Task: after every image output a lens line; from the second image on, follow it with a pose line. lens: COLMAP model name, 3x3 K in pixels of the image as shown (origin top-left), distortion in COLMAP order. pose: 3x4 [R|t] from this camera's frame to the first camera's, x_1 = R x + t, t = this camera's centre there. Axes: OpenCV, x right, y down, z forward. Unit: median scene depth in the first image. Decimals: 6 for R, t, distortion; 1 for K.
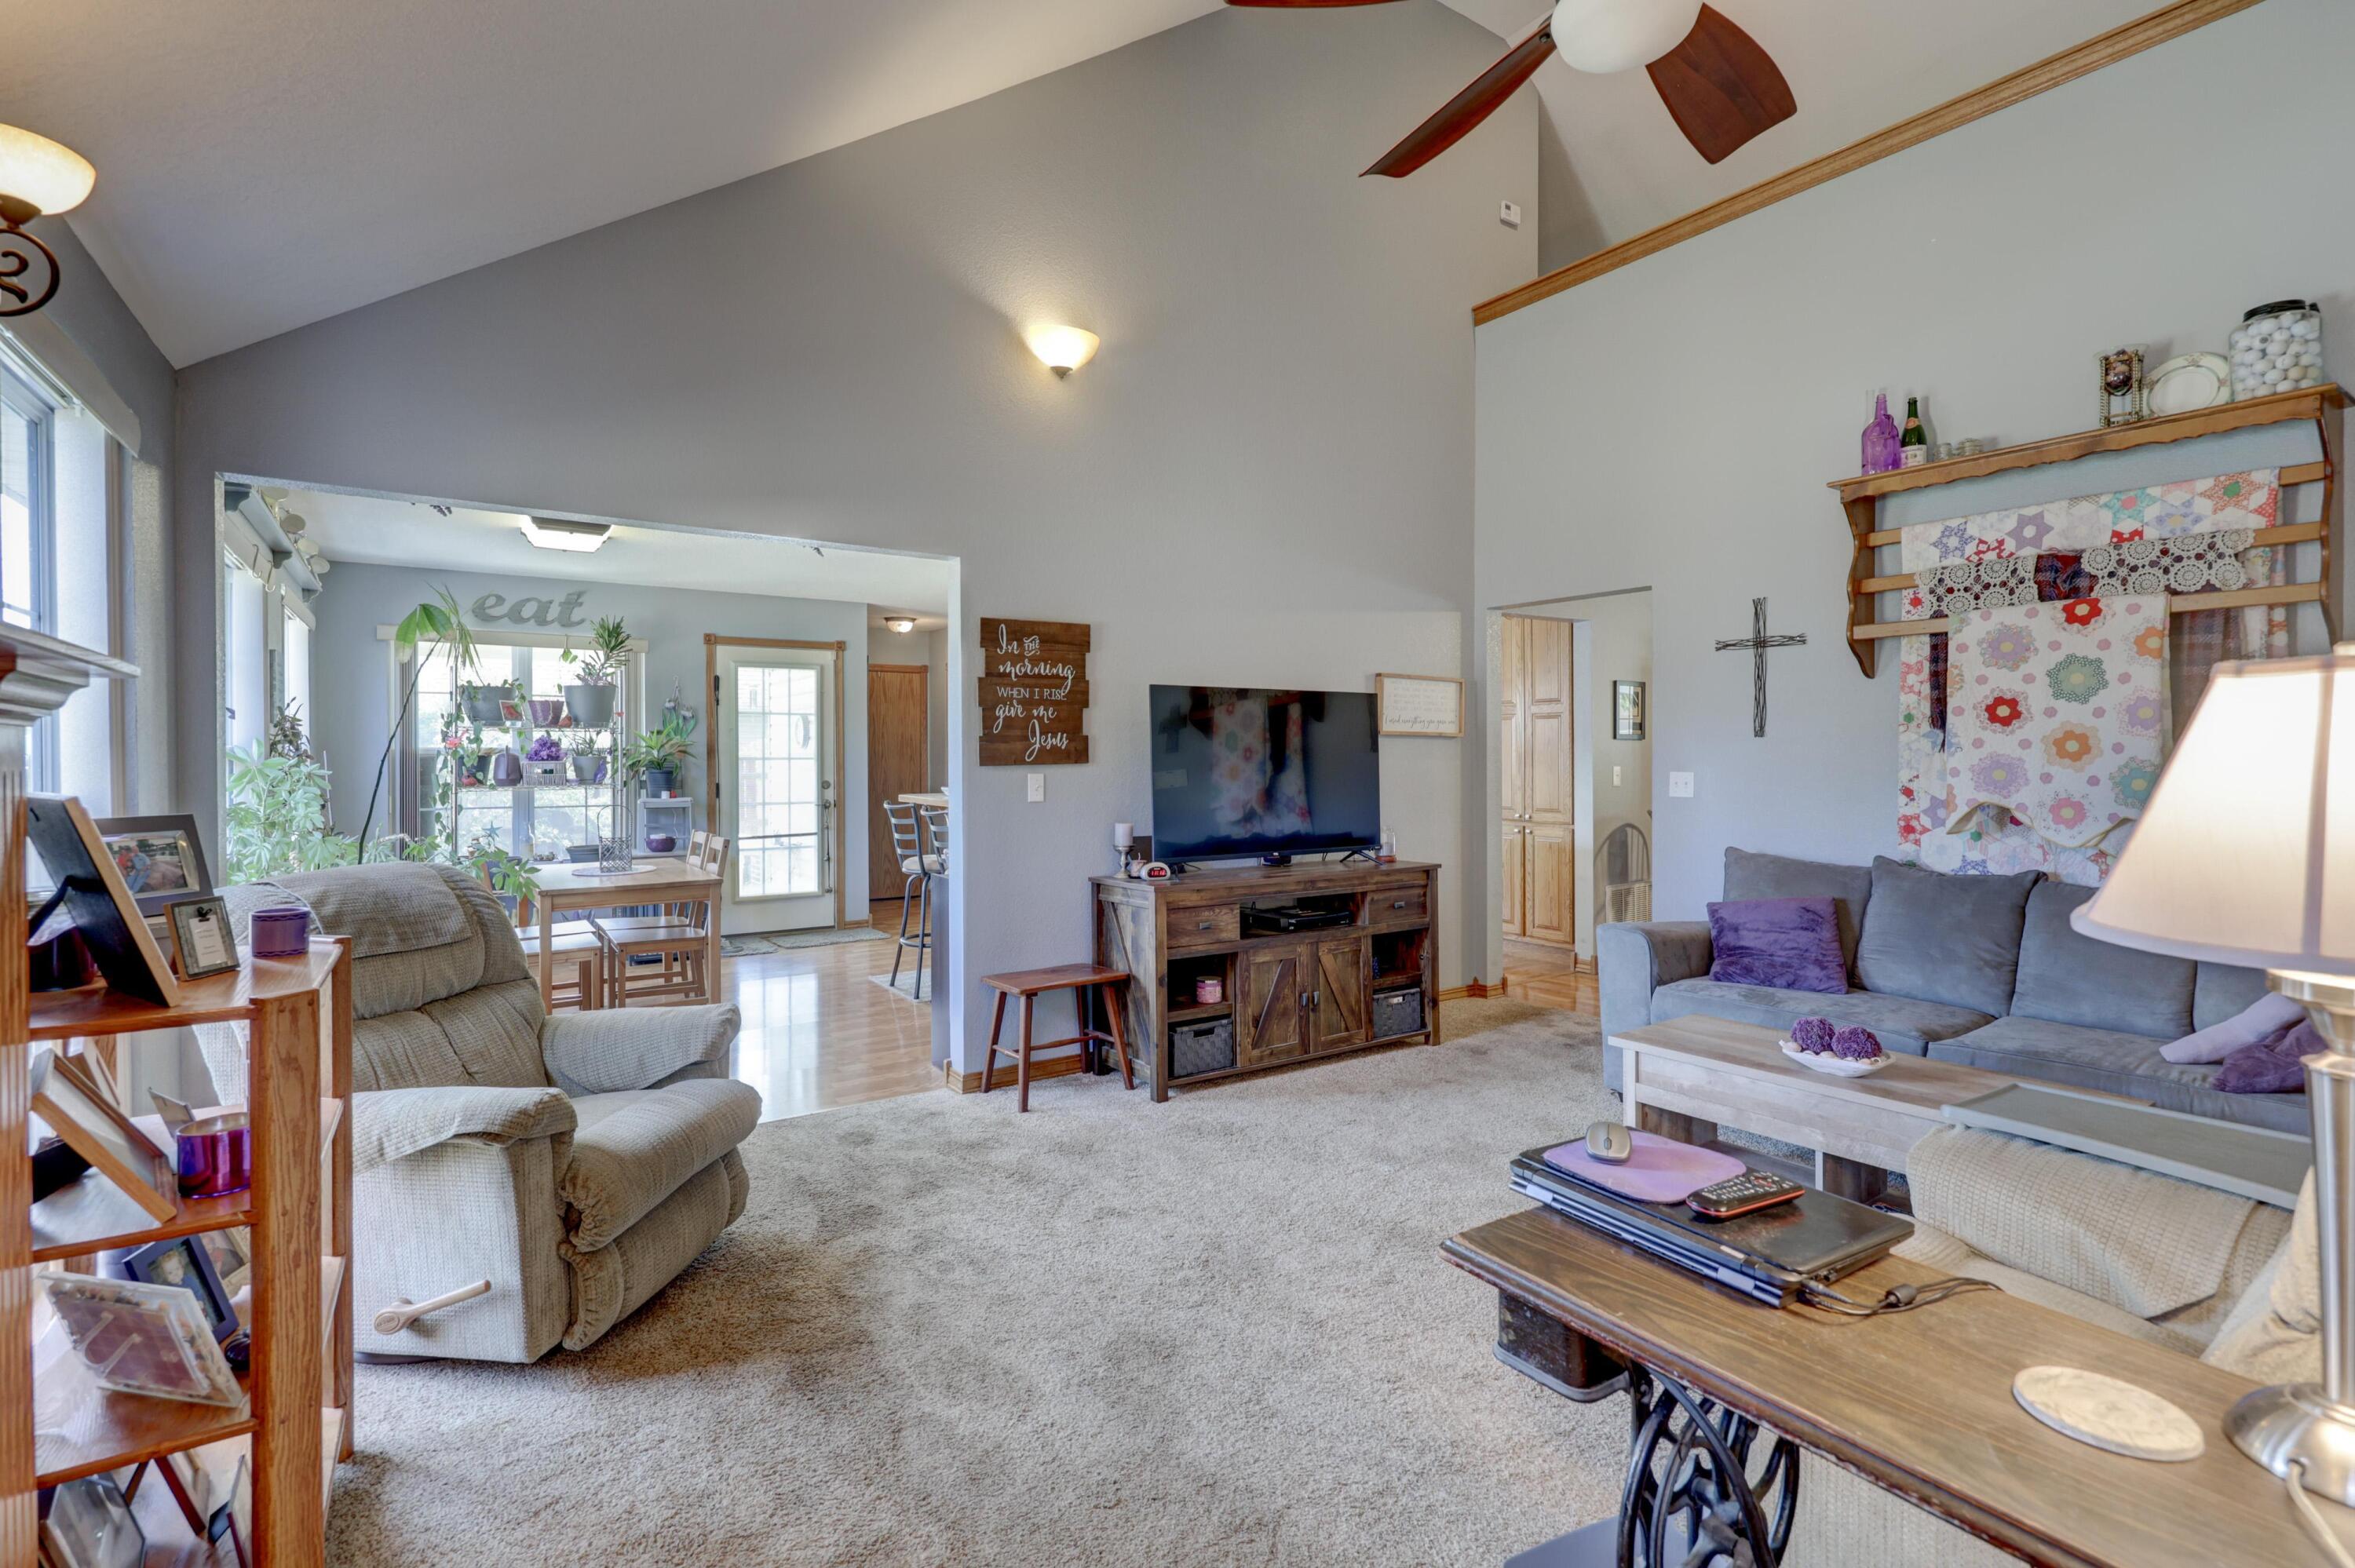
lens RADIAL K [[1076.0, 0, 1164.8], [0, 1076.0, 748.1], [0, 0, 1]] dist [0.000233, -0.001203]
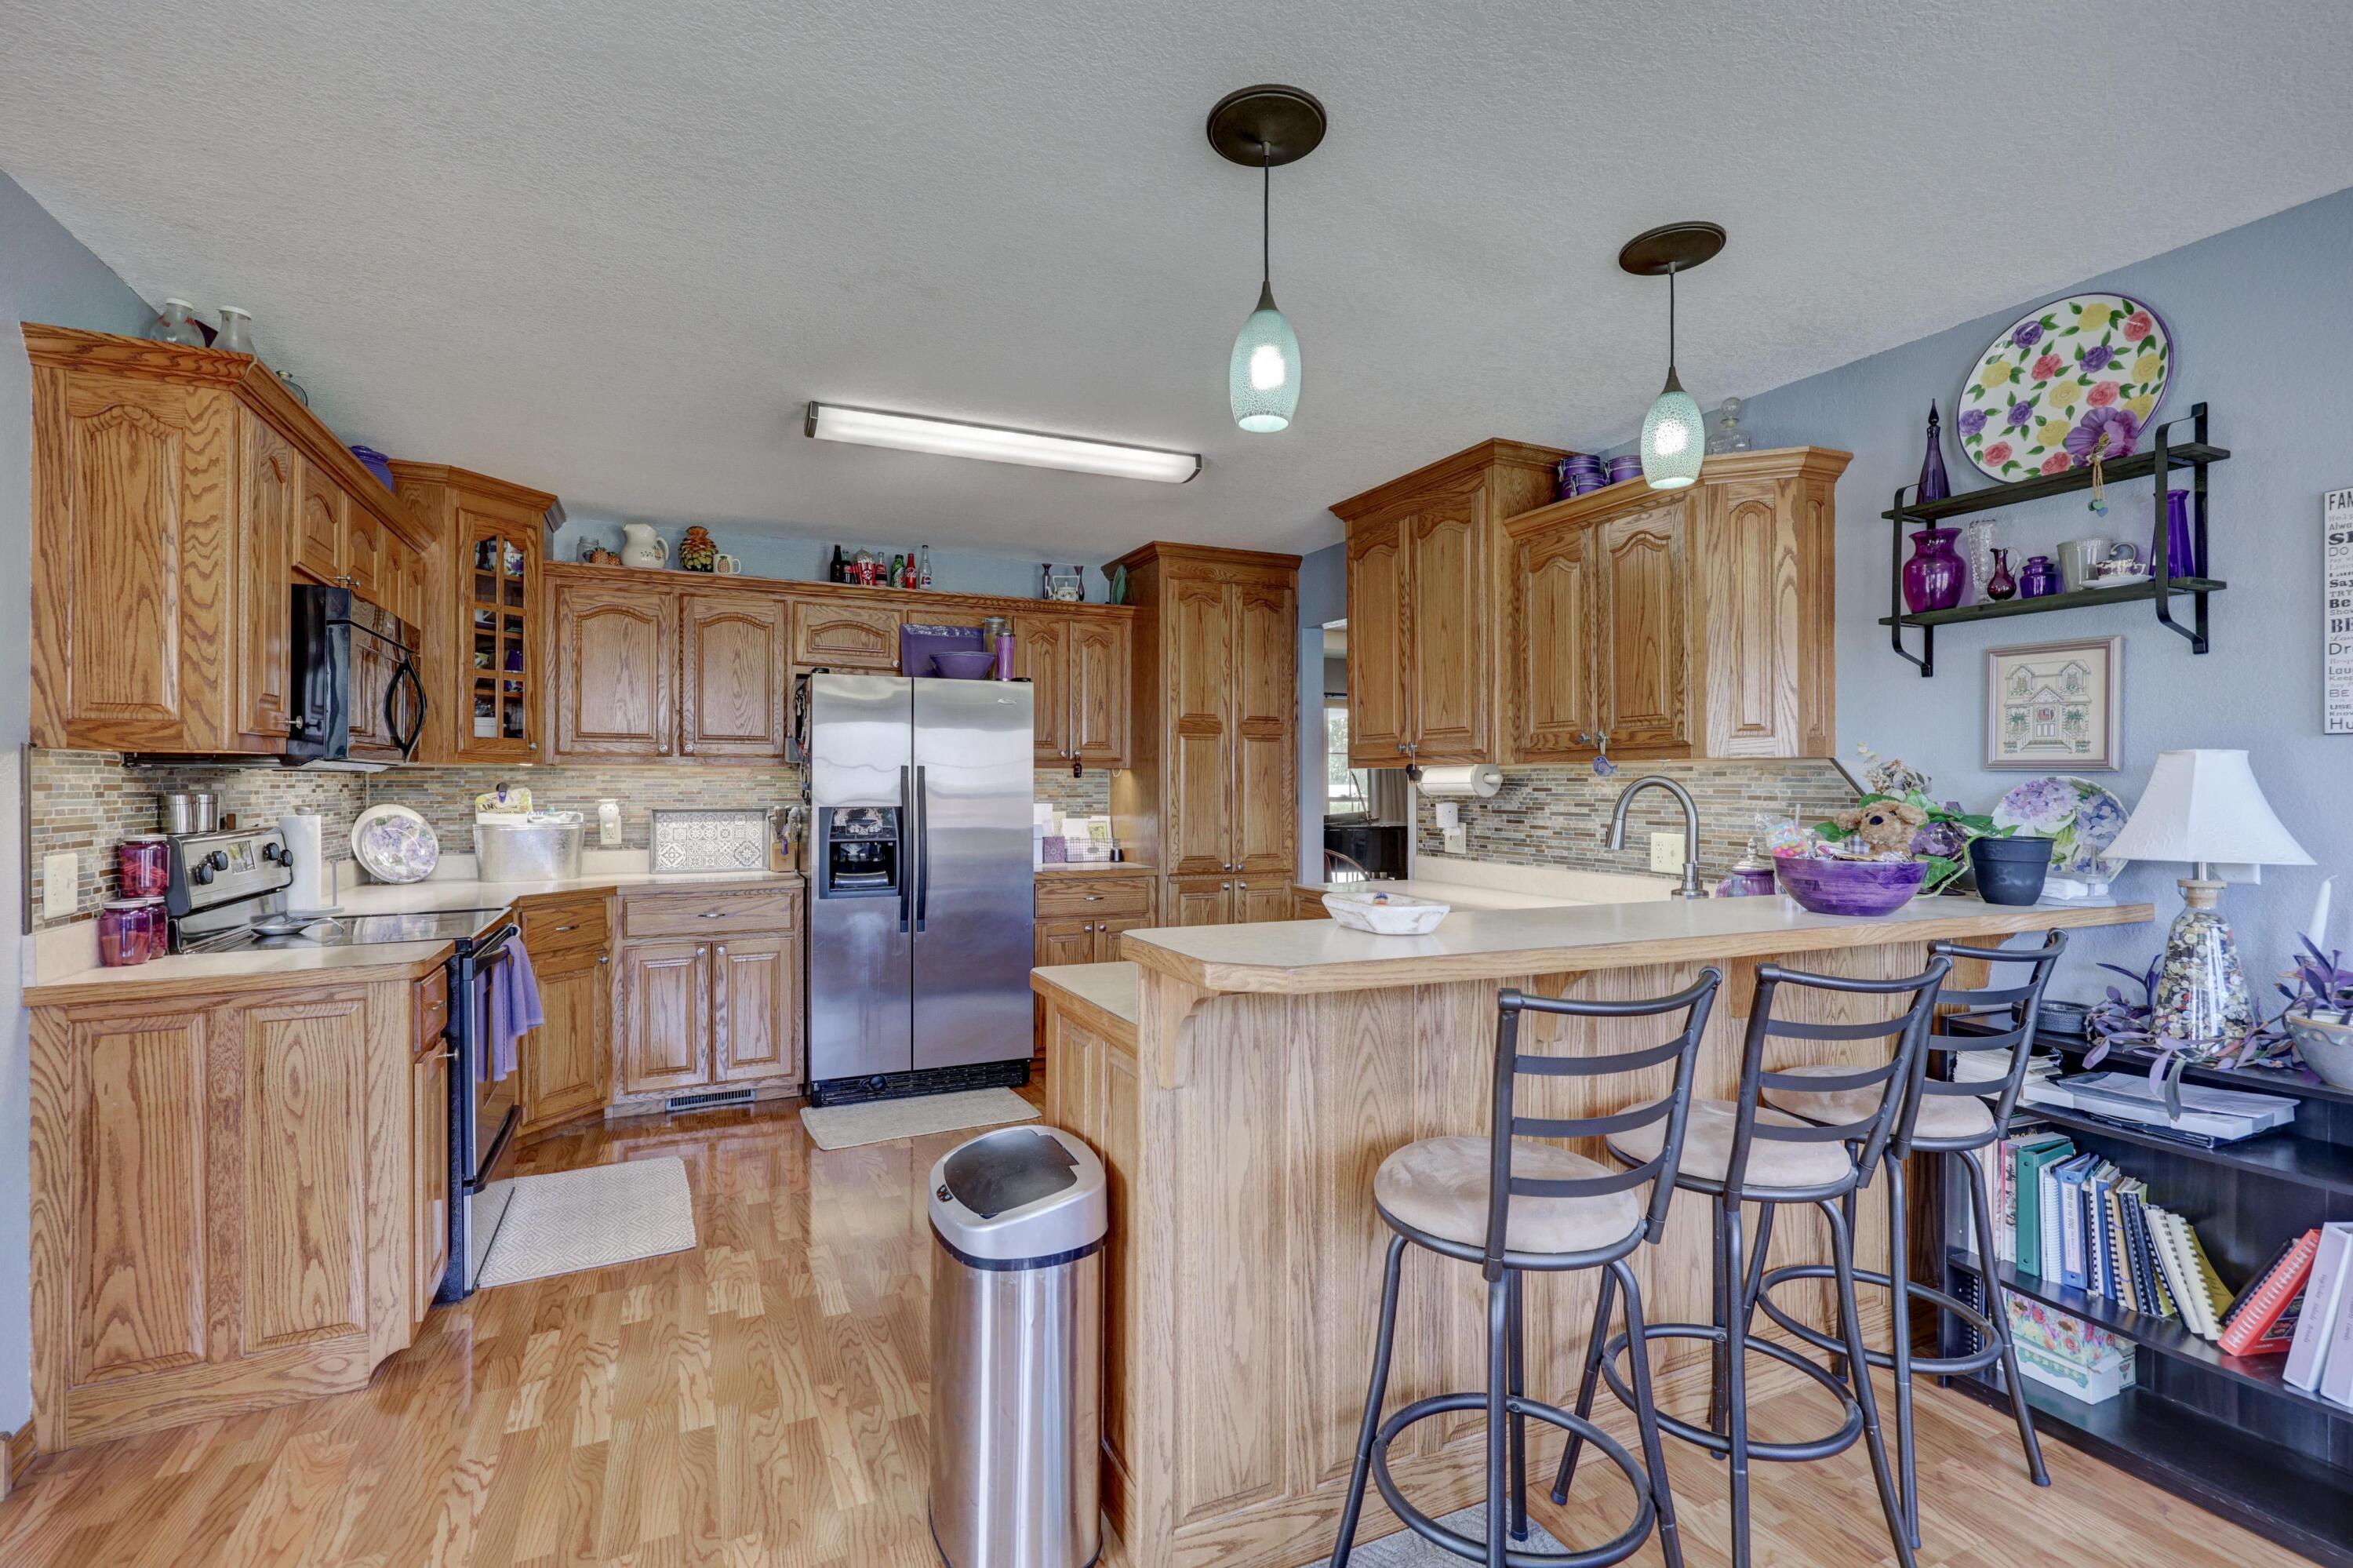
lens RADIAL K [[1075.3, 0, 1173.9], [0, 1075.3, 781.4], [0, 0, 1]] dist [0.000233, -0.001203]
pose [[0.159485, 0.006232, 0.987181, -0.448855], [-0.006743, 0.999964, -0.005223, 0.006791], [-0.987177, -0.005823, 0.159522, 0.952900]]
